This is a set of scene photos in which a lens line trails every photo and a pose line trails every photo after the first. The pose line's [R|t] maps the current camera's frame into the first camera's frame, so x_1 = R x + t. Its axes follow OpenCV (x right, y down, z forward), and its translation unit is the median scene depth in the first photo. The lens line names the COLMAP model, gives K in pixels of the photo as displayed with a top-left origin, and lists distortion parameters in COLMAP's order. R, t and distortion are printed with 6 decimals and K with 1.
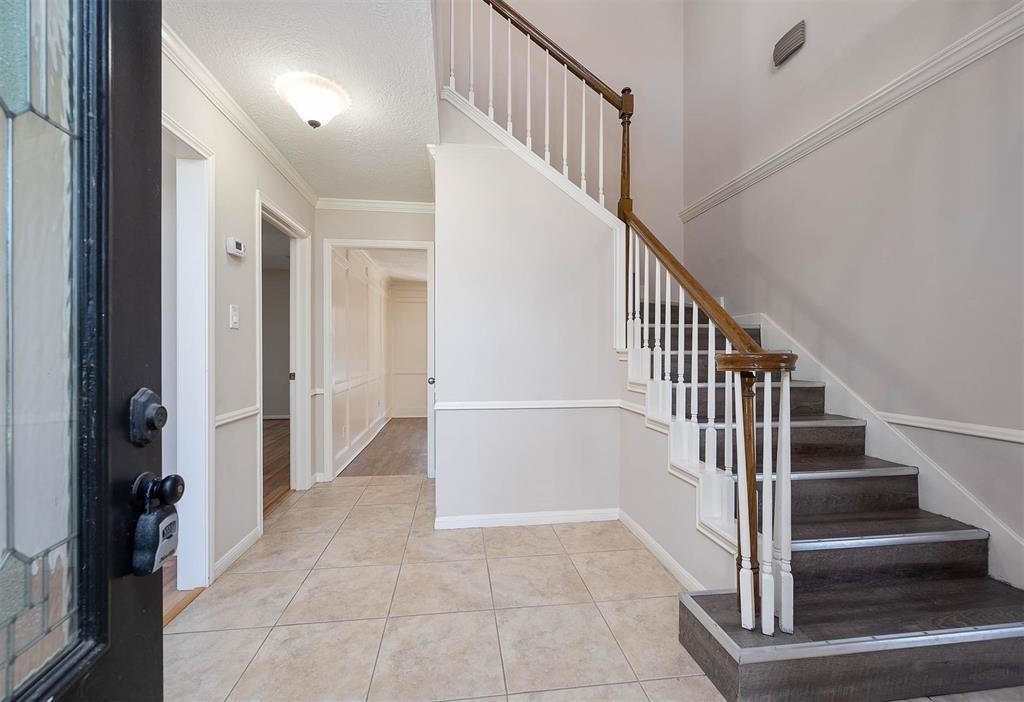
lens RADIAL K [[399.6, 0, 511.6], [0, 399.6, 353.3], [0, 0, 1]] dist [-0.000179, 0.000009]
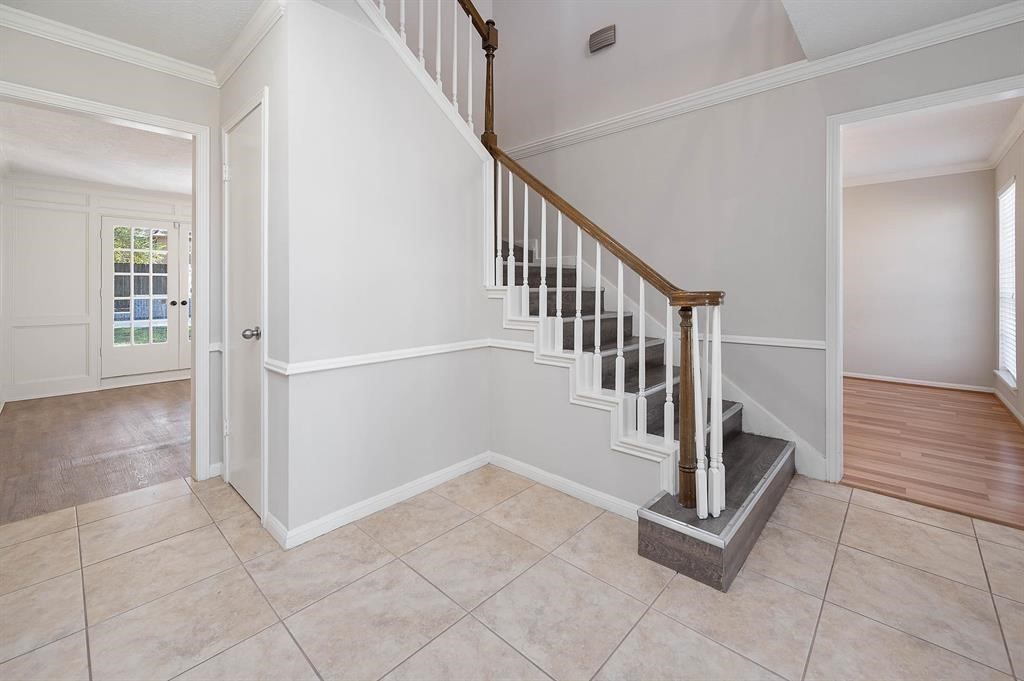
lens RADIAL K [[410.0, 0, 518.4], [0, 410.0, 286.5], [0, 0, 1]] dist [0.000375, -0.000269]
pose [[0.776458, -0.002095, 0.630165, -0.347972], [0.005247, 0.999981, -0.003141, -0.007906], [-0.630147, 0.005746, 0.776455, 0.212136]]
